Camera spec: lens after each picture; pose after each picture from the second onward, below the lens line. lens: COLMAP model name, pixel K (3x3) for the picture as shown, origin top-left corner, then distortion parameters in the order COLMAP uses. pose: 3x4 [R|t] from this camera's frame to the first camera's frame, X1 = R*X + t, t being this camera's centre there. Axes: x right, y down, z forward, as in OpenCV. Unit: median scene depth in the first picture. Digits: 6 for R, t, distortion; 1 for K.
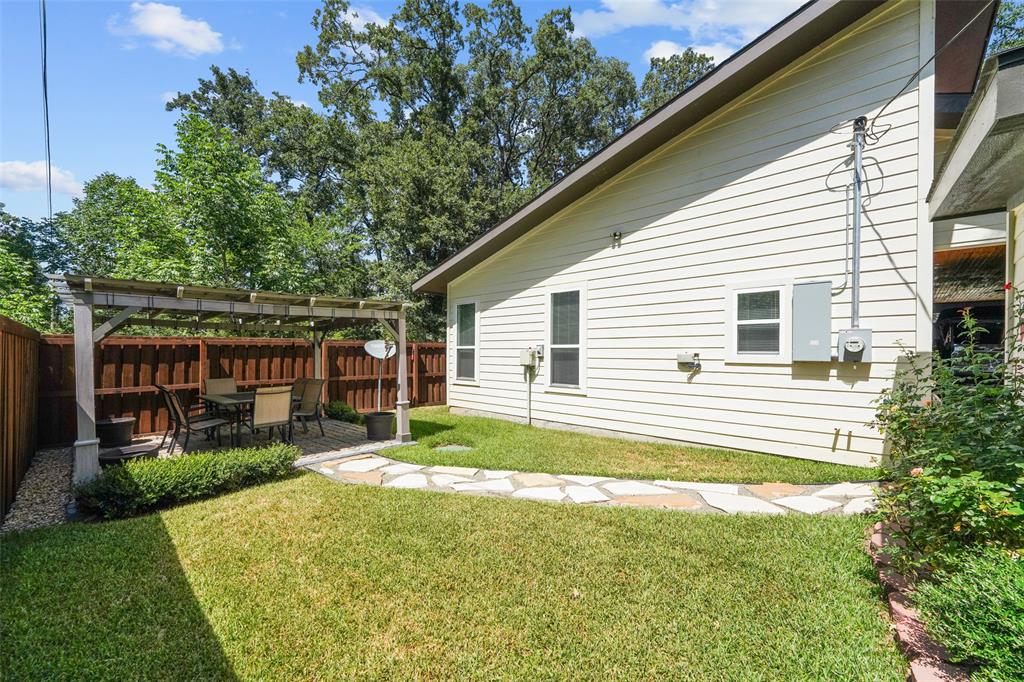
lens RADIAL K [[406.7, 0, 510.3], [0, 406.7, 348.8], [0, 0, 1]] dist [0.003823, 0.000210]
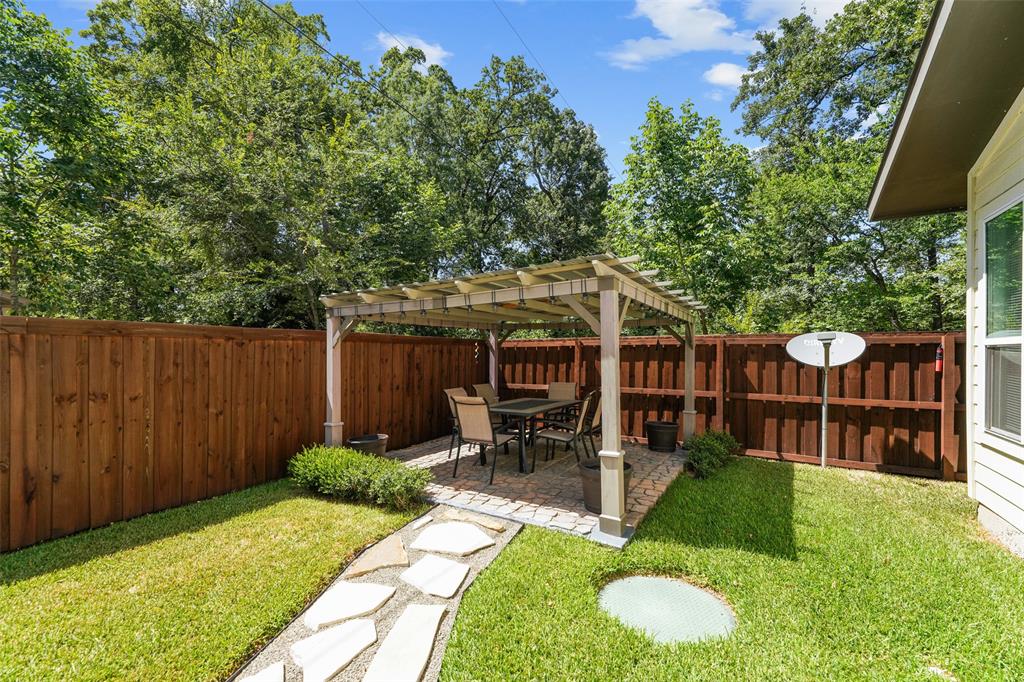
lens RADIAL K [[434.6, 0, 509.2], [0, 434.6, 348.6], [0, 0, 1]] dist [0.004436, 0.000218]
pose [[0.205511, -0.008054, -0.978622, 0.177254], [0.002511, 0.999967, -0.007703, 0.004774], [0.978652, -0.000874, 0.205525, 0.566785]]
